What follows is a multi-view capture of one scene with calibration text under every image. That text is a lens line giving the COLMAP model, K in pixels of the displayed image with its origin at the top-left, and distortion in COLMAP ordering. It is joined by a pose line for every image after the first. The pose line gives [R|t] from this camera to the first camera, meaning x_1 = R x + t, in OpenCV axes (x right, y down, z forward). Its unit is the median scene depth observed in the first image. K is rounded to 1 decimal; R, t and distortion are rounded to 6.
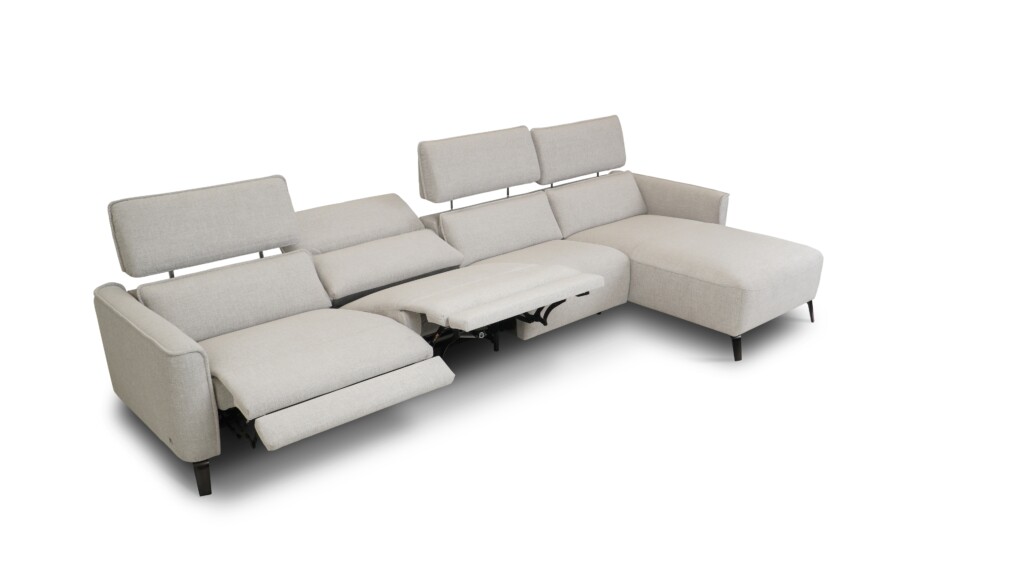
lens RADIAL K [[811.7, 0, 512.0], [0, 811.7, 288.0], [0, 0, 1]] dist [-0.002229, -0.002690]
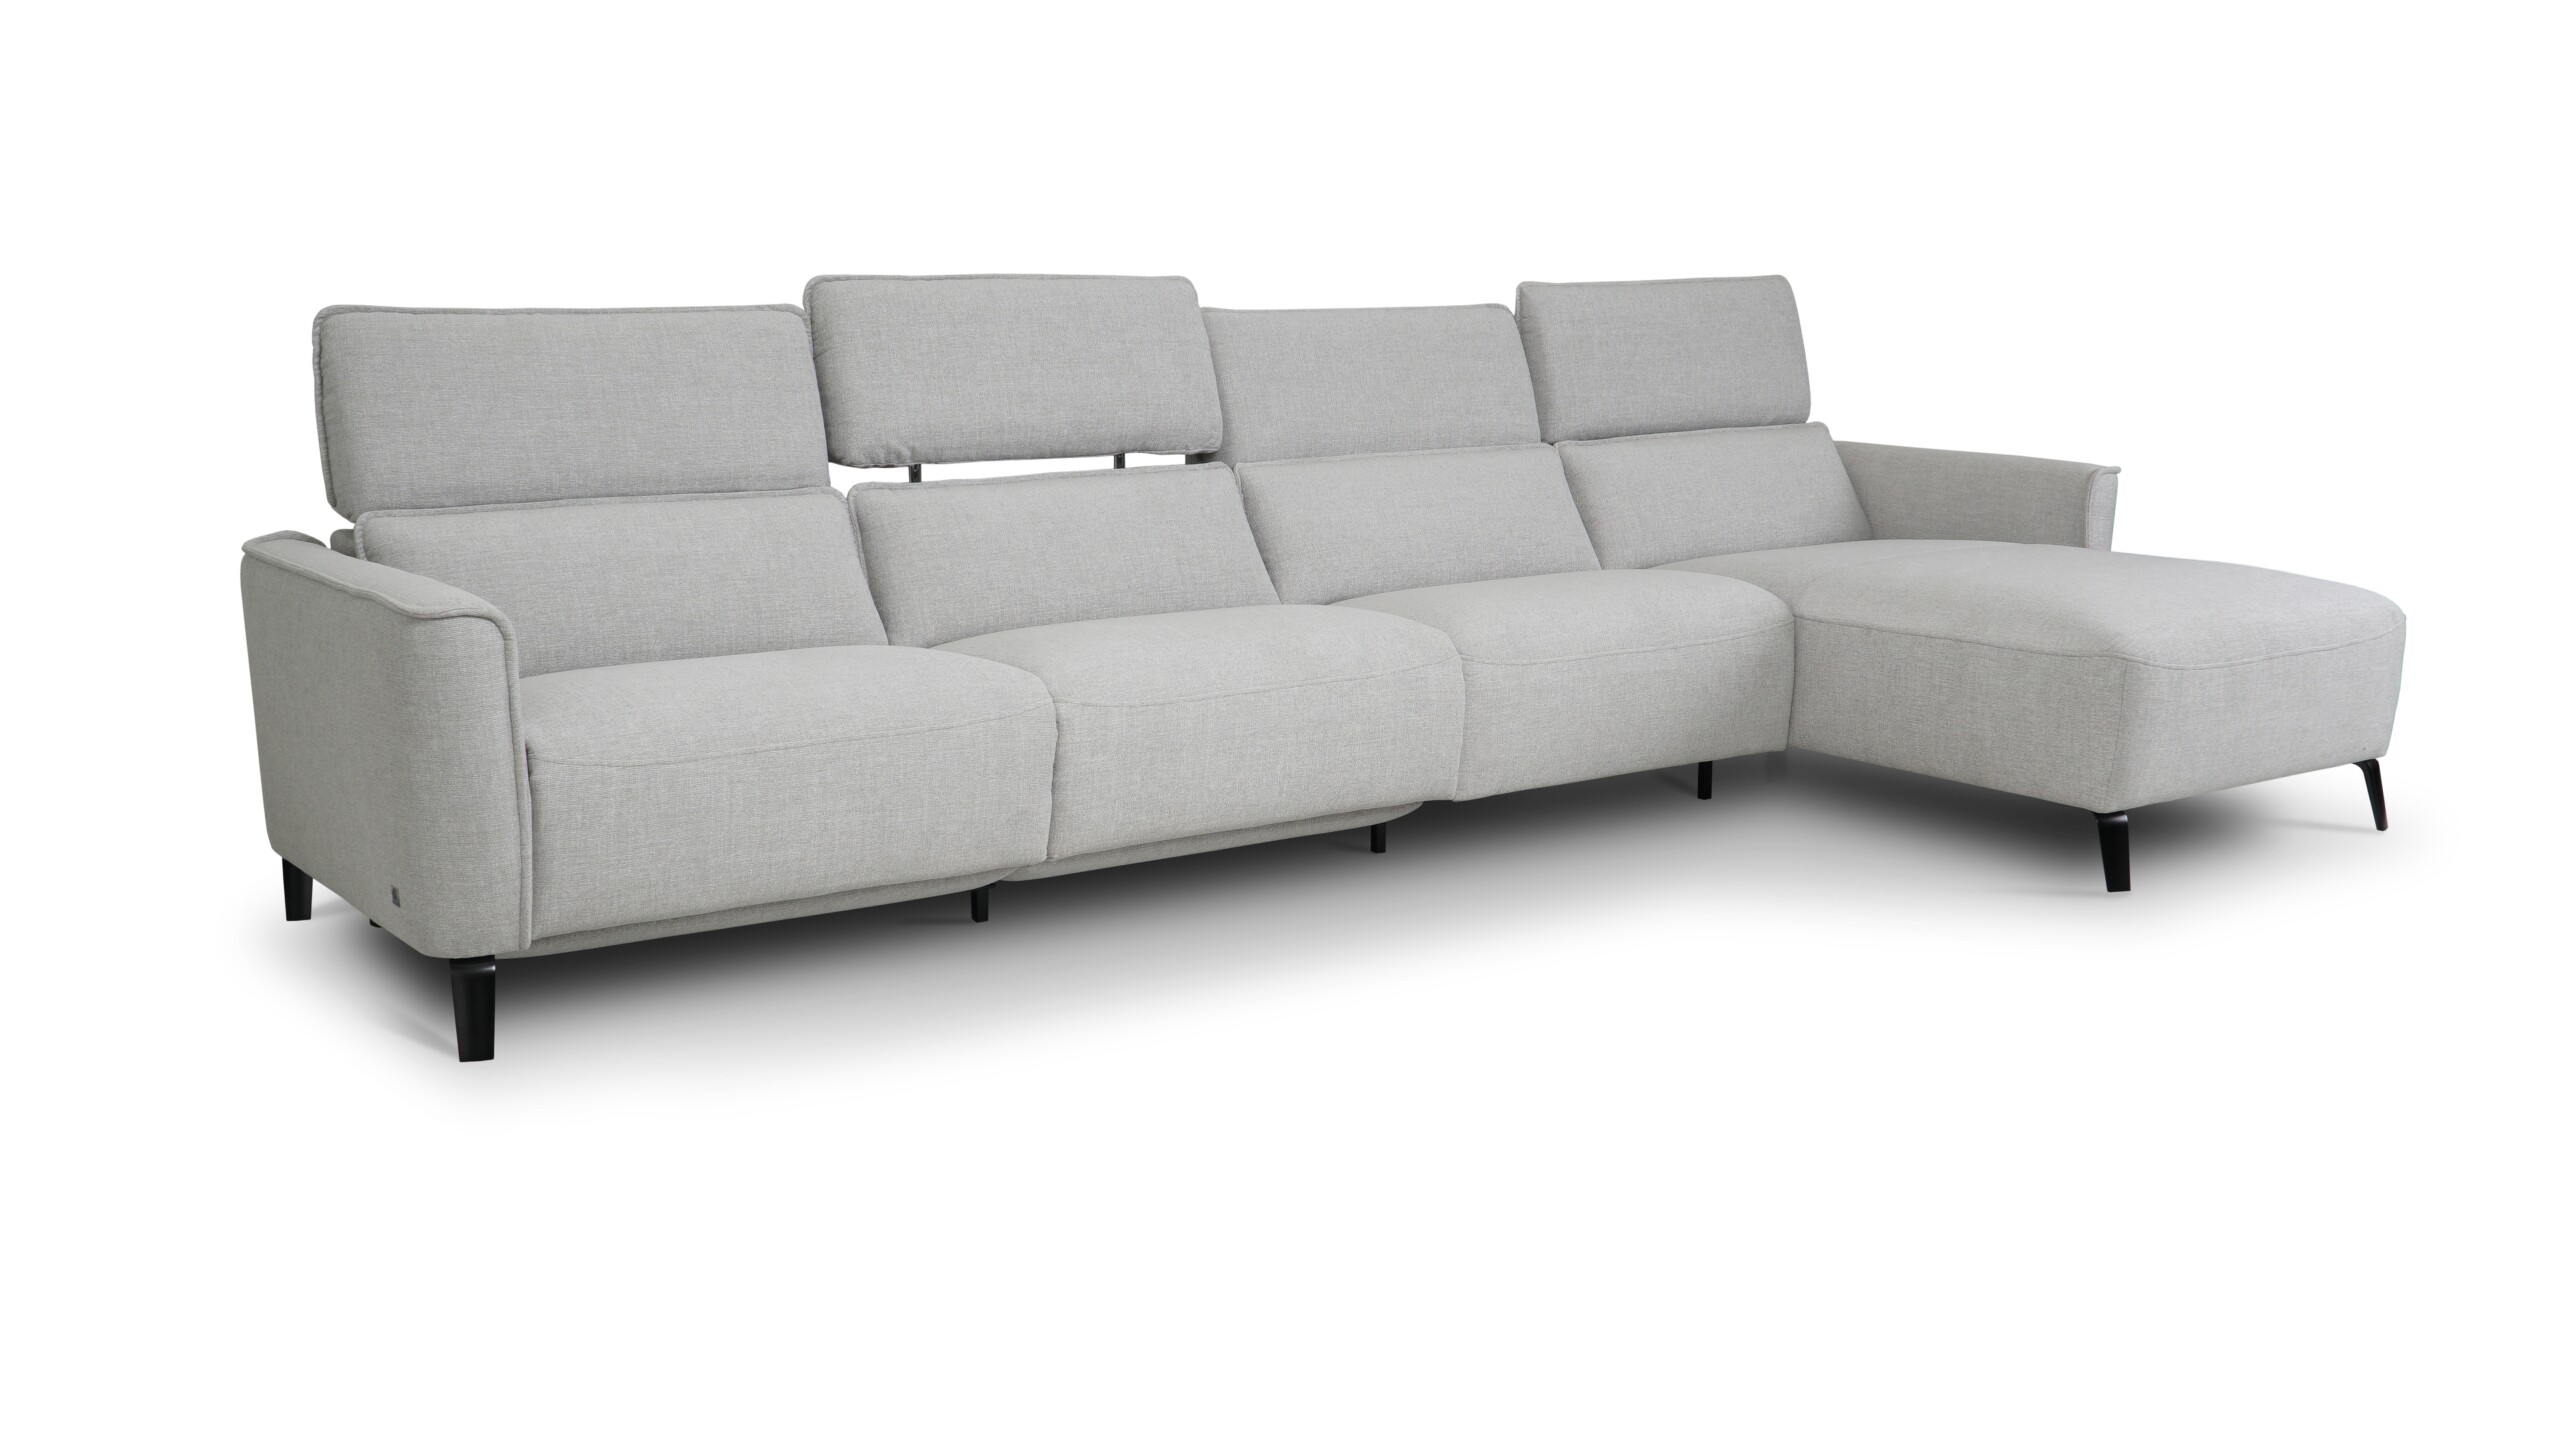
lens RADIAL K [[2498.5, 0, 1280.0], [0, 2498.5, 720.0], [0, 0, 1]] dist [0.014432, 0.095415]
pose [[0.991804, 0.027214, -0.124838, 0.070416], [-0.047918, 0.984965, -0.165978, 0.204238], [0.118444, 0.170599, 0.978196, -0.025943]]
